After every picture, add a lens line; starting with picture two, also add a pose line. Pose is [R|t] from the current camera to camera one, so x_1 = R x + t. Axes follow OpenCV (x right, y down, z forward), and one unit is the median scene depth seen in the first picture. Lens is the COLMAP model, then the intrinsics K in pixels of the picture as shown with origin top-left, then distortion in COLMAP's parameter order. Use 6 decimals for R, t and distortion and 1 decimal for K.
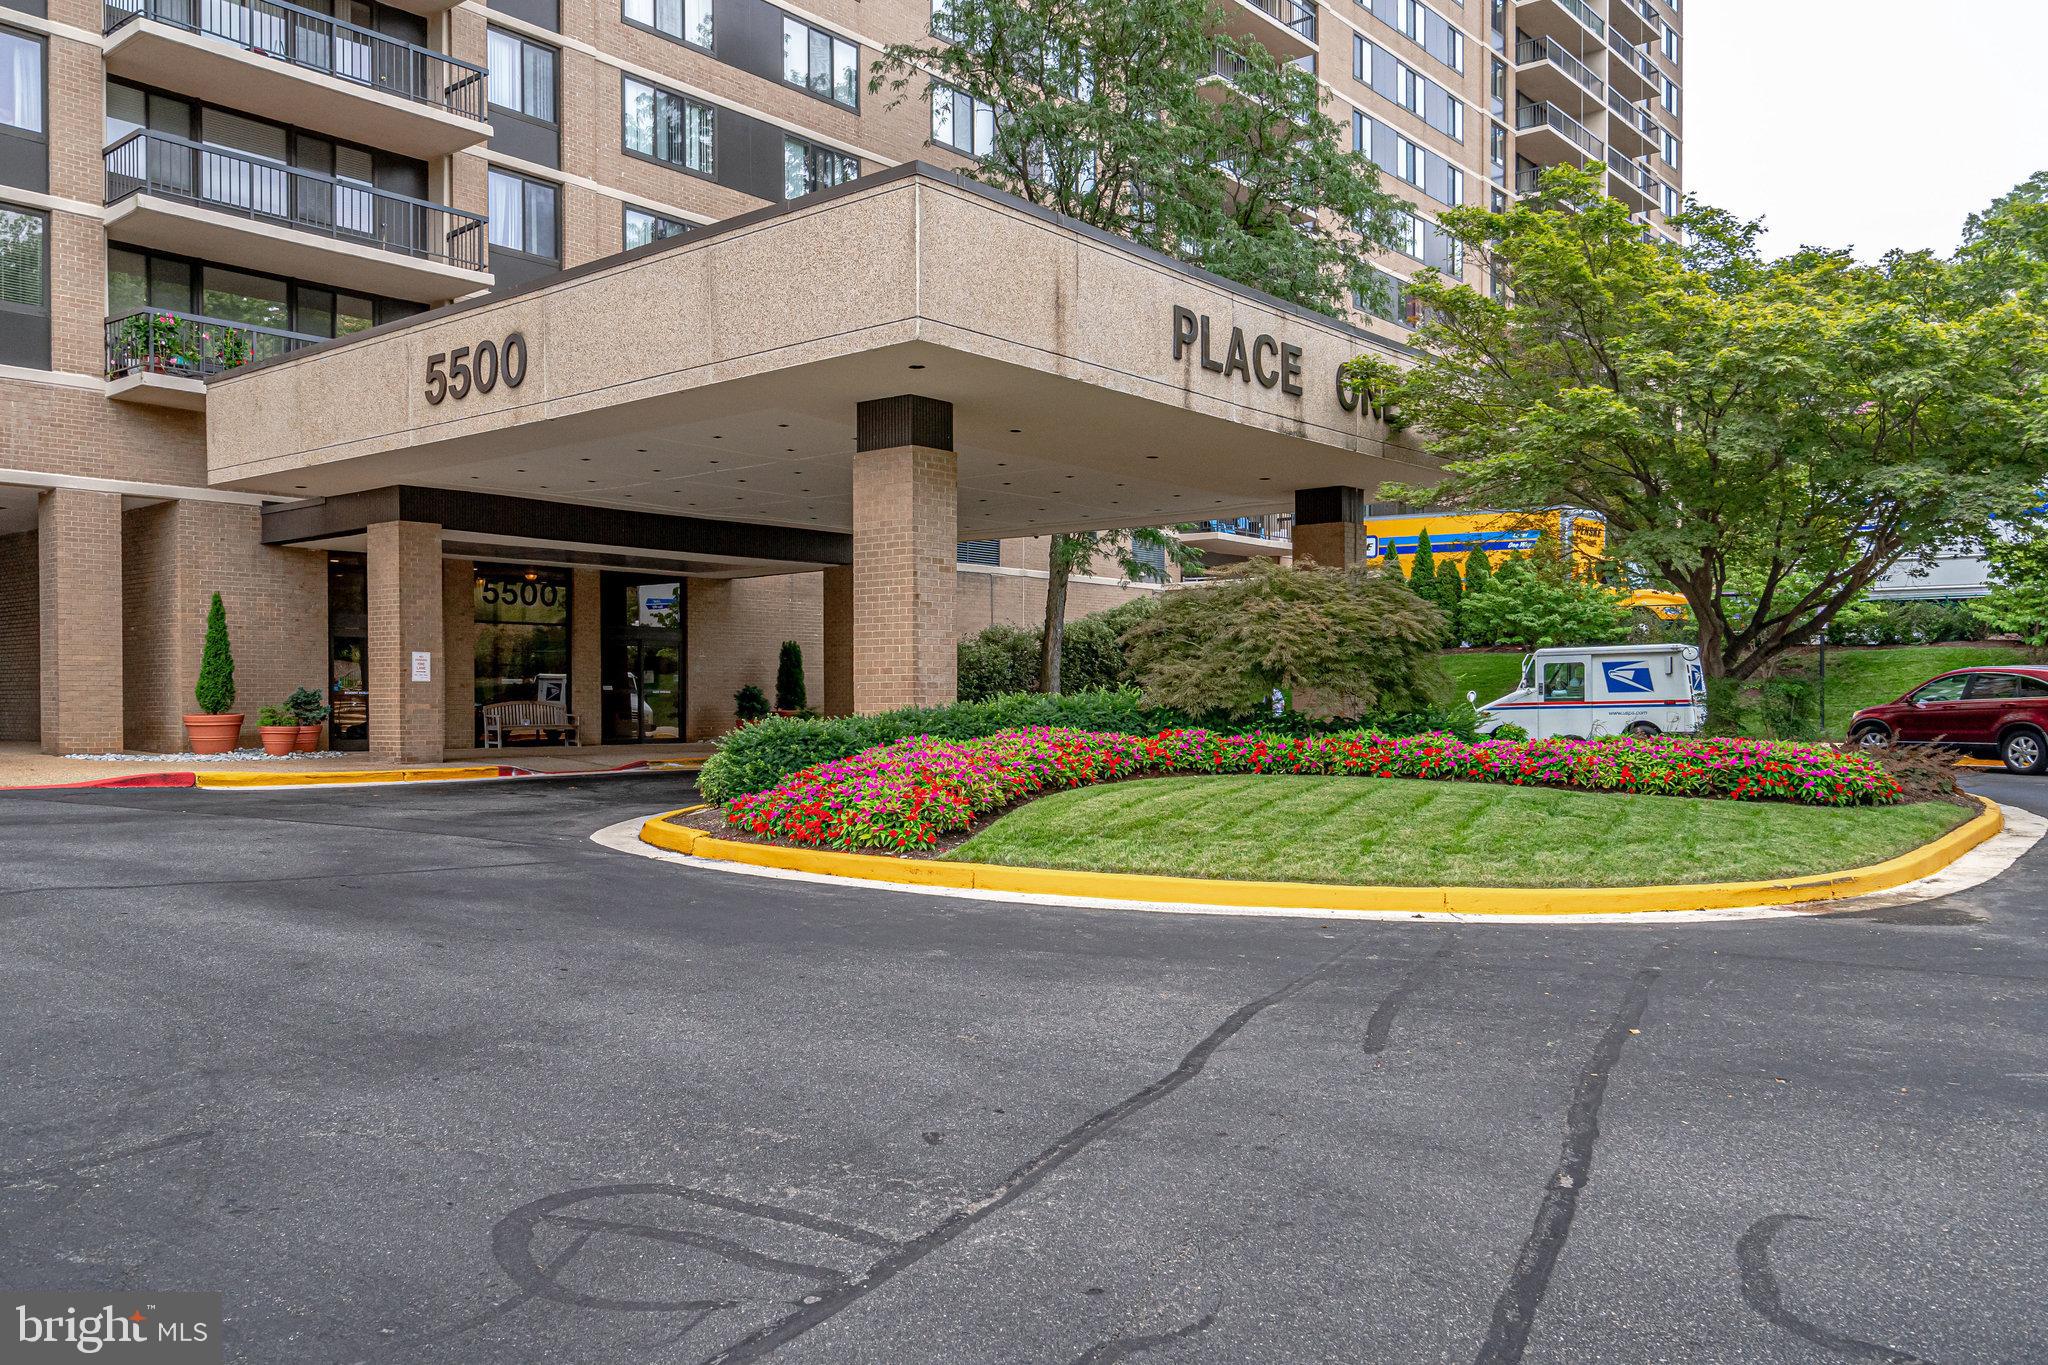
lens RADIAL K [[1621.4, 0, 1024.0], [0, 1621.4, 682.5], [0, 0, 1]] dist [0.000269, 0.000198]
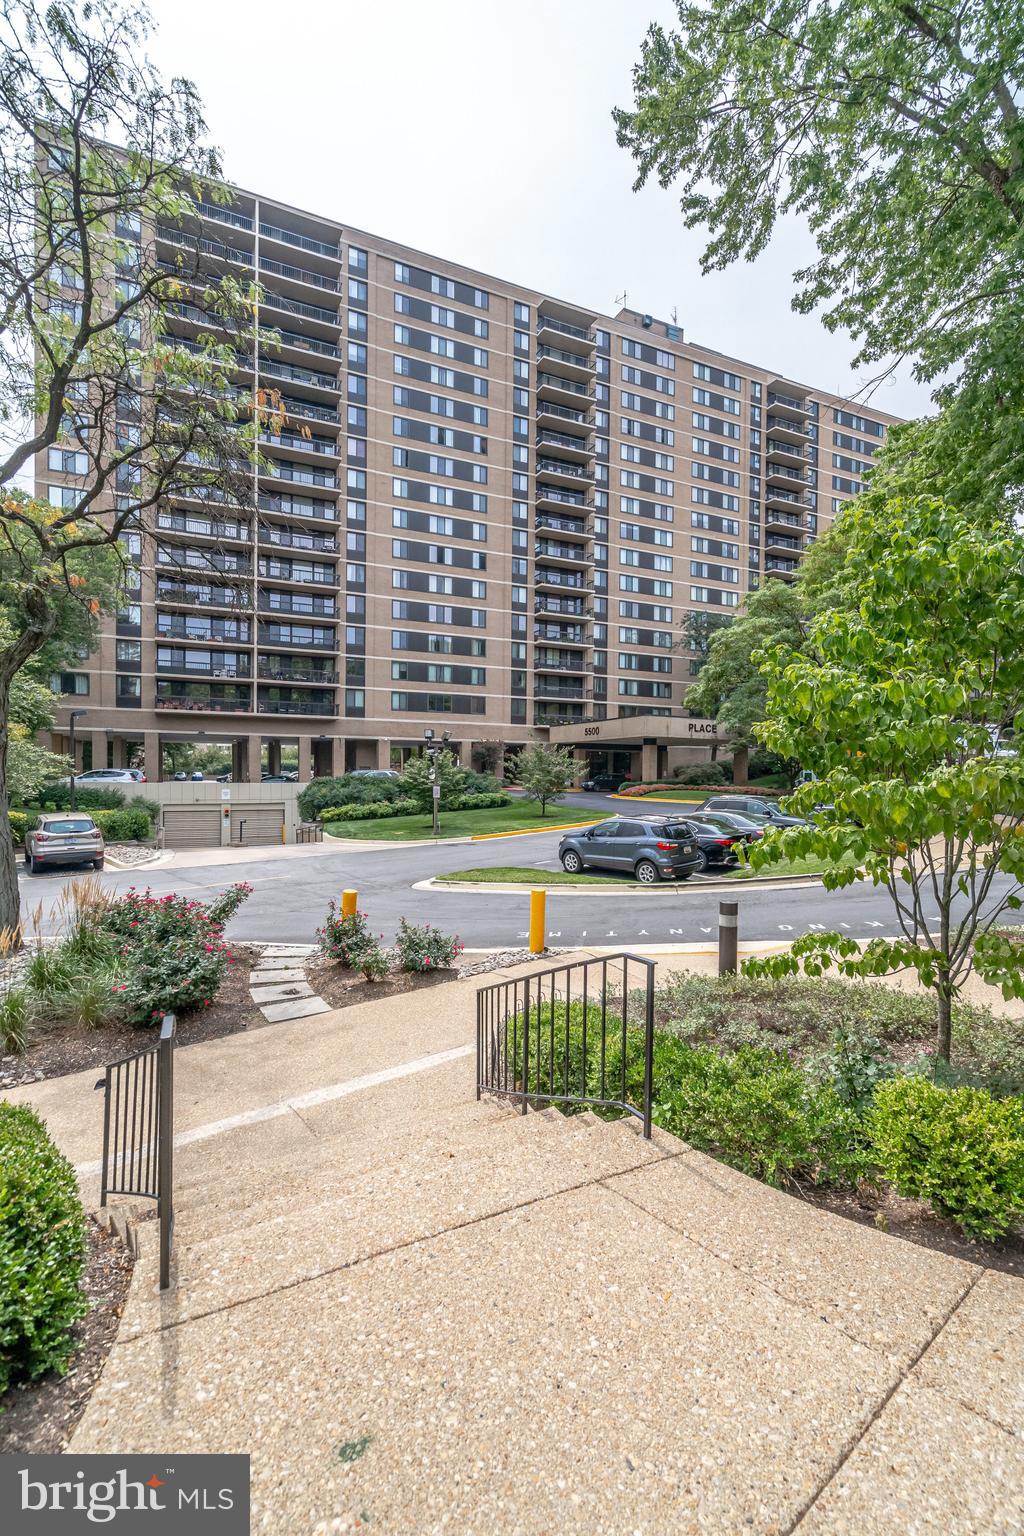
lens RADIAL K [[705.0, 0, 512.0], [0, 705.0, 768.0], [0, 0, 1]] dist [0.000887, 0.000398]
pose [[0.909358, 0.006592, -0.415962, 0.589109], [-0.004460, 0.999971, 0.006098, -0.050679], [0.415990, -0.003690, 0.909362, -1.833175]]
